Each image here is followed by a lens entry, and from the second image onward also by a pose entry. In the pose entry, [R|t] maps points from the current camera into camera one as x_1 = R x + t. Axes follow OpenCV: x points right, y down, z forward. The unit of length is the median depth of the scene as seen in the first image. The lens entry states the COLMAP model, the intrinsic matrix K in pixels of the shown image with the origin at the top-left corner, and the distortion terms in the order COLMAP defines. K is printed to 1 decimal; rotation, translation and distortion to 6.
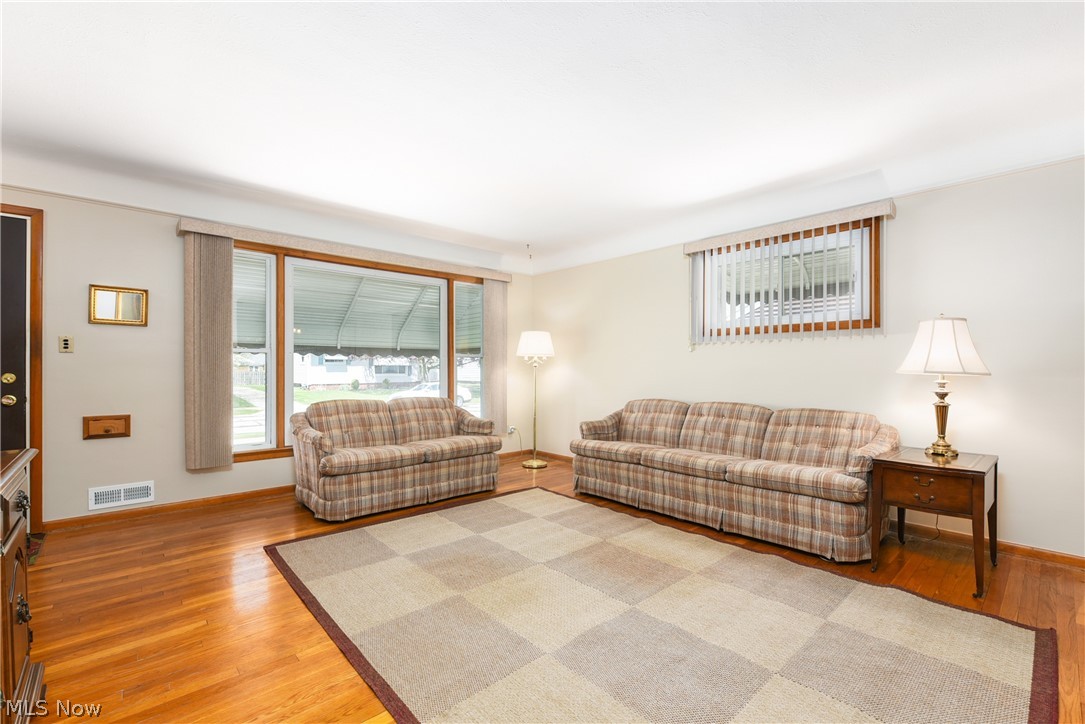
lens RADIAL K [[473.0, 0, 529.3], [0, 473.0, 366.3], [0, 0, 1]] dist [-0.001426, -0.000147]
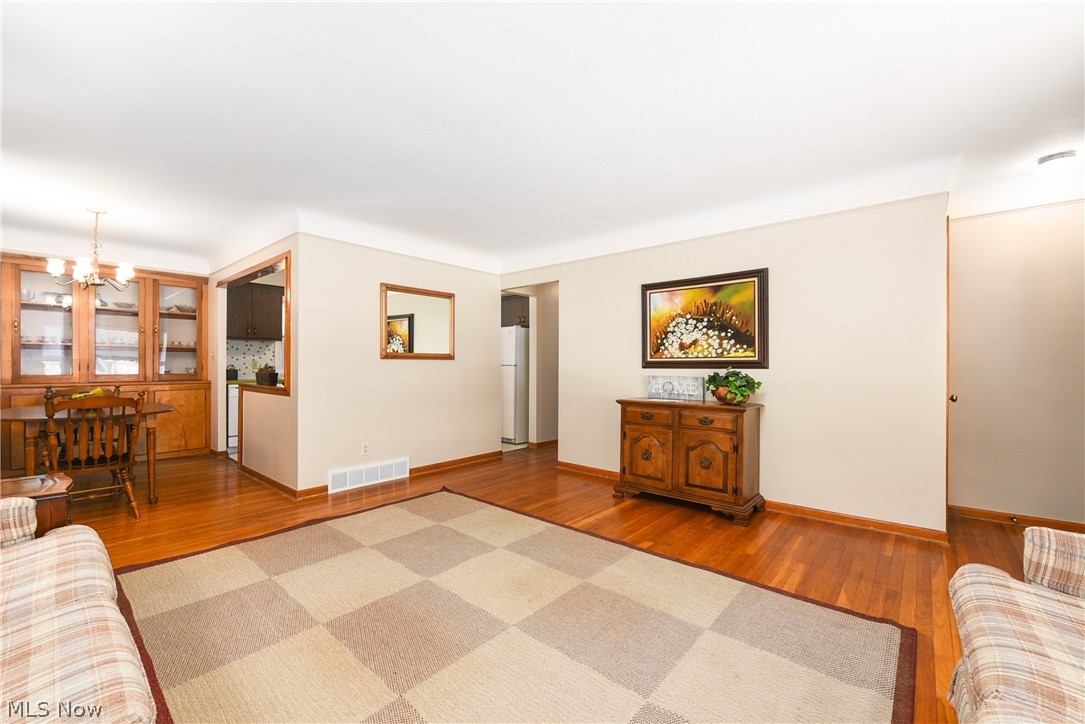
lens RADIAL K [[448.7, 0, 542.3], [0, 448.7, 366.2], [0, 0, 1]] dist [-0.000708, -0.000136]
pose [[-0.990306, -0.002882, -0.138873, 0.059736], [-0.002844, 0.999996, -0.000477, -0.004621], [0.138874, -0.000077, -0.990310, 1.304896]]
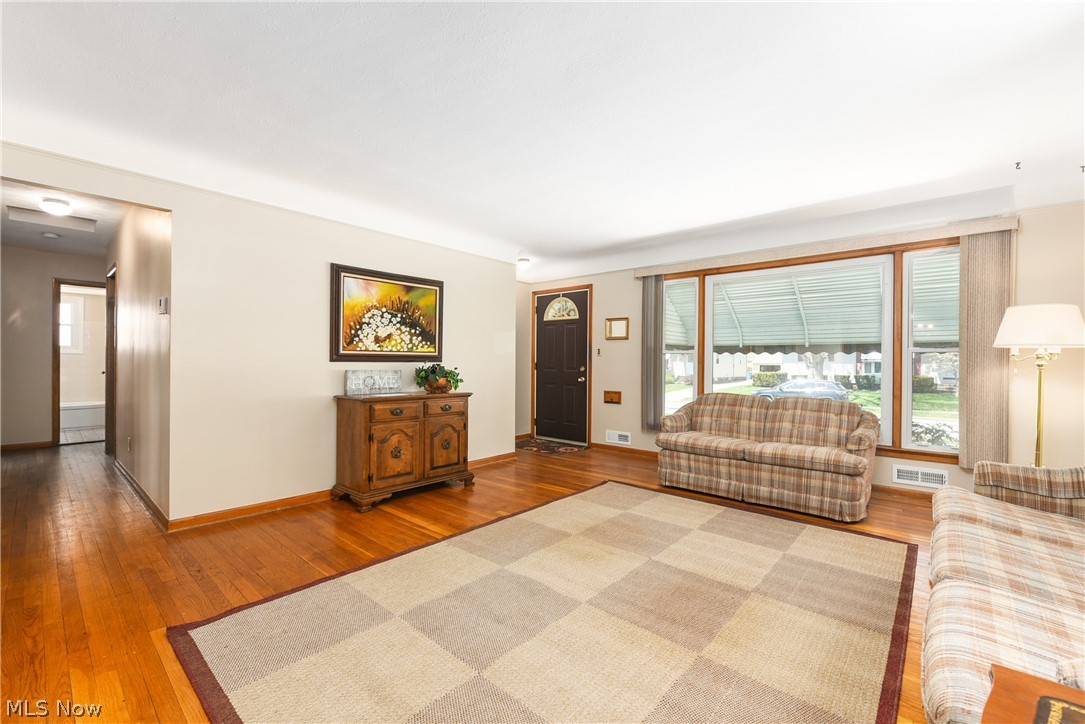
lens RADIAL K [[448.7, 0, 542.3], [0, 448.7, 366.2], [0, 0, 1]] dist [-0.000708, -0.000136]
pose [[0.131619, 0.007259, -0.991274, 0.708516], [-0.004888, 0.999966, 0.006674, 0.000669], [0.991288, 0.003967, 0.131650, 0.484595]]
